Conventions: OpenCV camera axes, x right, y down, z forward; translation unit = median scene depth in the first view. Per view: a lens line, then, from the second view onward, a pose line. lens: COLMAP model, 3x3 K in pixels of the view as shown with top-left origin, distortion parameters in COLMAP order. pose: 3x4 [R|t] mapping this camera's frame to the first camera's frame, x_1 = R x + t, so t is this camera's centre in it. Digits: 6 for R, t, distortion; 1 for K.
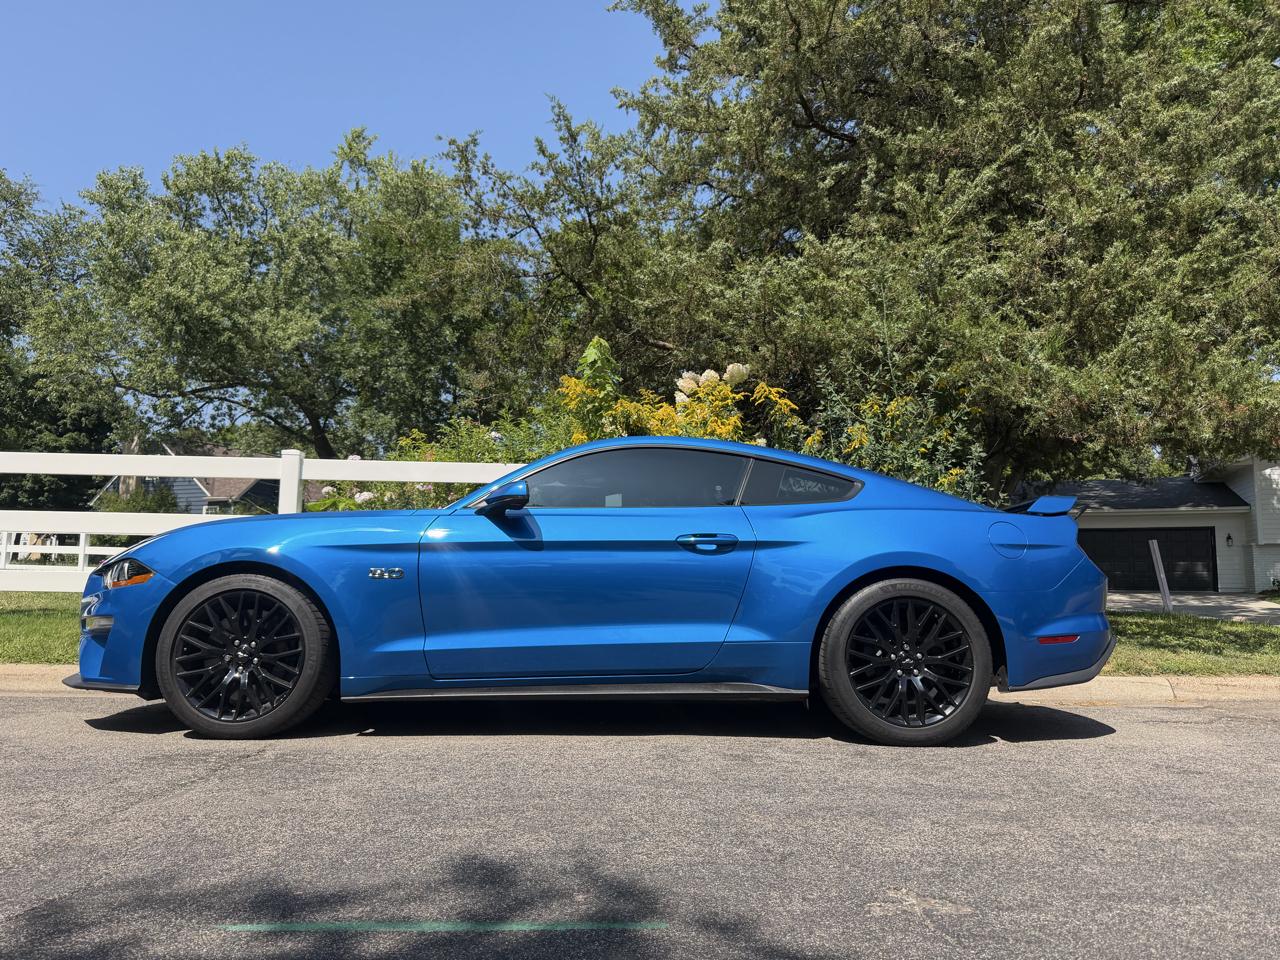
lens RADIAL K [[920.3, 0, 643.3], [0, 920.3, 484.7], [0, 0, 1]] dist [0.011117, -0.015250]
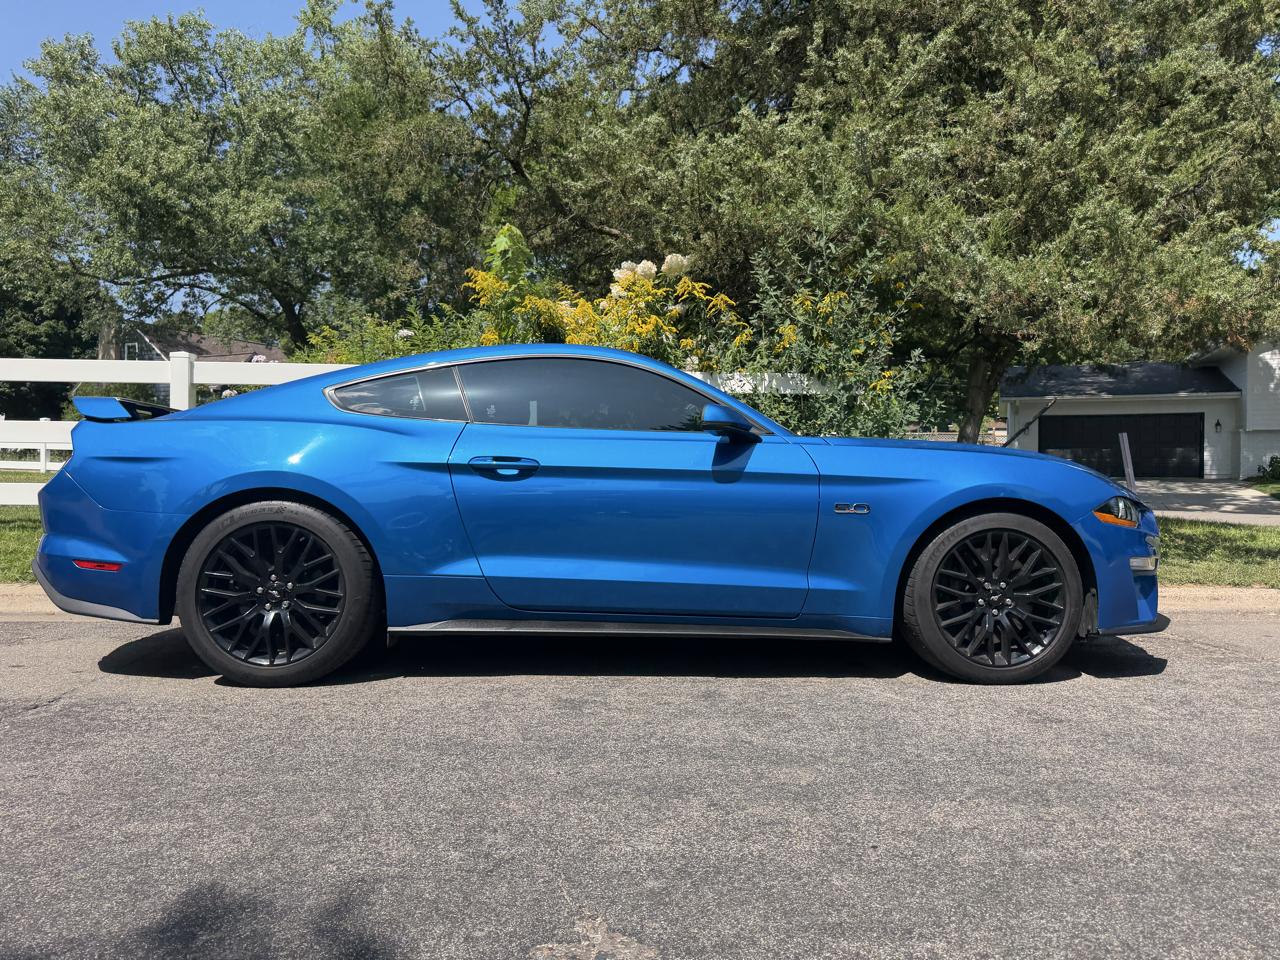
lens RADIAL K [[920.3, 0, 645.9], [0, 920.3, 479.9], [0, 0, 1]] dist [0.011117, -0.015250]
pose [[0.999983, -0.005695, 0.001381, 0.077492], [0.005487, 0.992735, 0.120196, -0.016468], [-0.002056, -0.120186, 0.992749, 0.046524]]
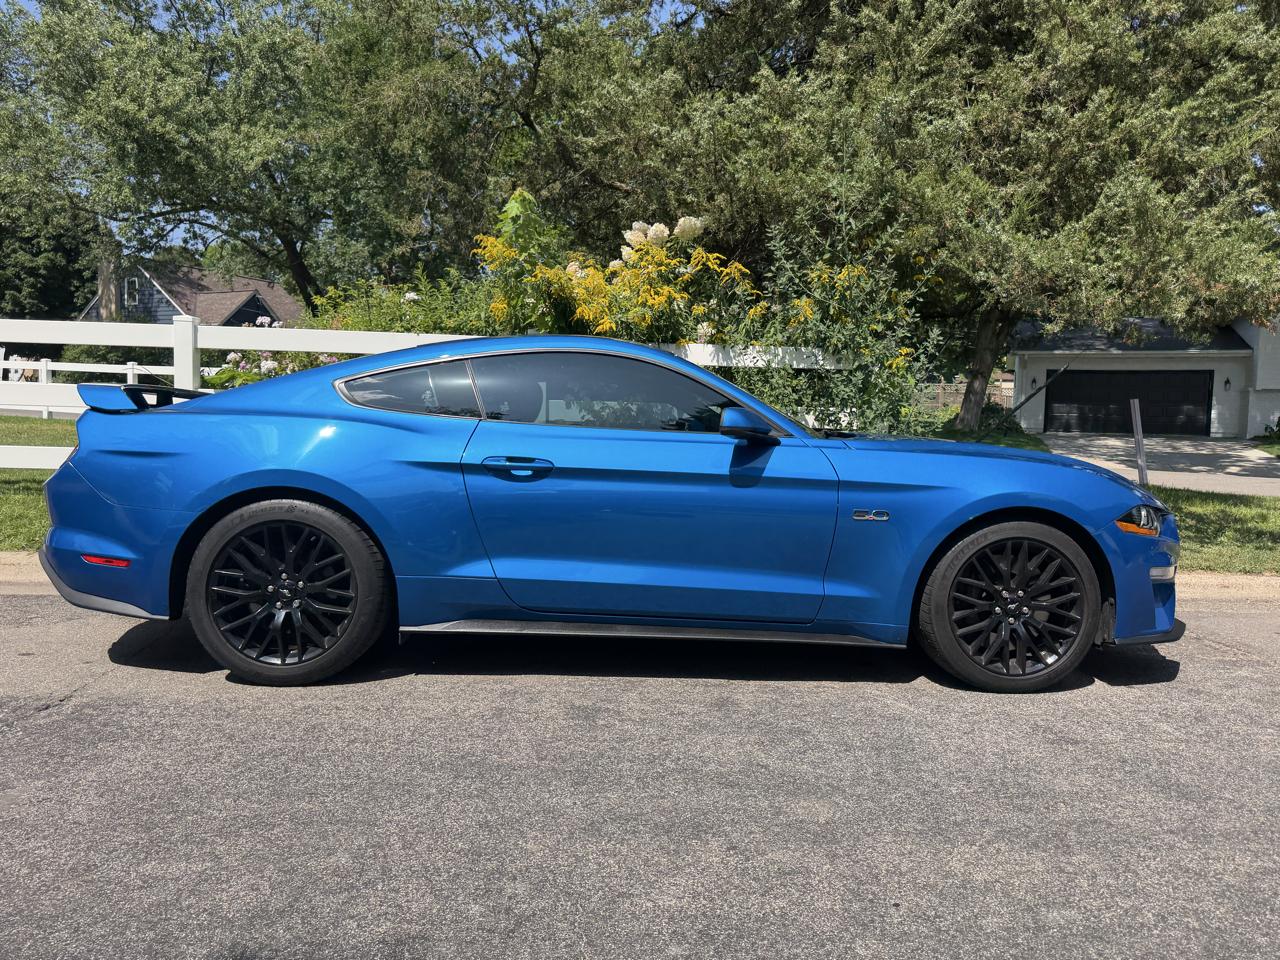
lens RADIAL K [[920.3, 0, 646.5], [0, 920.3, 478.7], [0, 0, 1]] dist [0.011117, -0.015250]
pose [[0.999923, 0.012367, 0.000426, 0.070489], [-0.012239, 0.983281, 0.181683, -0.044010], [0.001828, -0.181675, 0.983357, 0.058677]]
